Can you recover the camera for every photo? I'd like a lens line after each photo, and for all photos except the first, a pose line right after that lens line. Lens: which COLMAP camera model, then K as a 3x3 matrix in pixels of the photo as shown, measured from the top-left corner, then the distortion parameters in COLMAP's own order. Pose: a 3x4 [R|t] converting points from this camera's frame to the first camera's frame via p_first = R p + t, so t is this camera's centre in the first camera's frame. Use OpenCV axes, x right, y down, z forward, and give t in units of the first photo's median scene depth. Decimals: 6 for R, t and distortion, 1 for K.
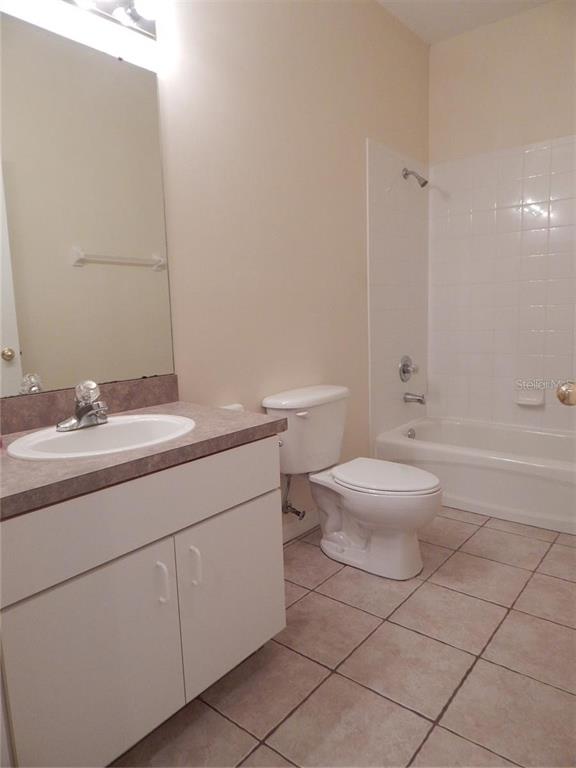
lens RADIAL K [[502.9, 0, 288.0], [0, 502.9, 384.0], [0, 0, 1]] dist [0.002584, 0.001775]
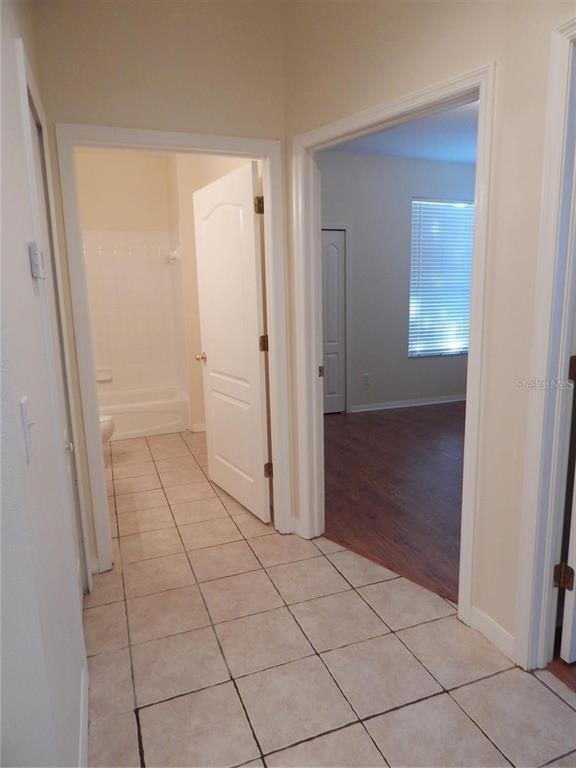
lens RADIAL K [[502.9, 0, 288.0], [0, 502.9, 384.0], [0, 0, 1]] dist [0.002584, 0.001775]
pose [[0.486719, -0.129393, 0.863922, -0.863259], [0.123913, 0.989195, 0.078344, -0.004222], [-0.864725, 0.068920, 0.497494, -0.506191]]
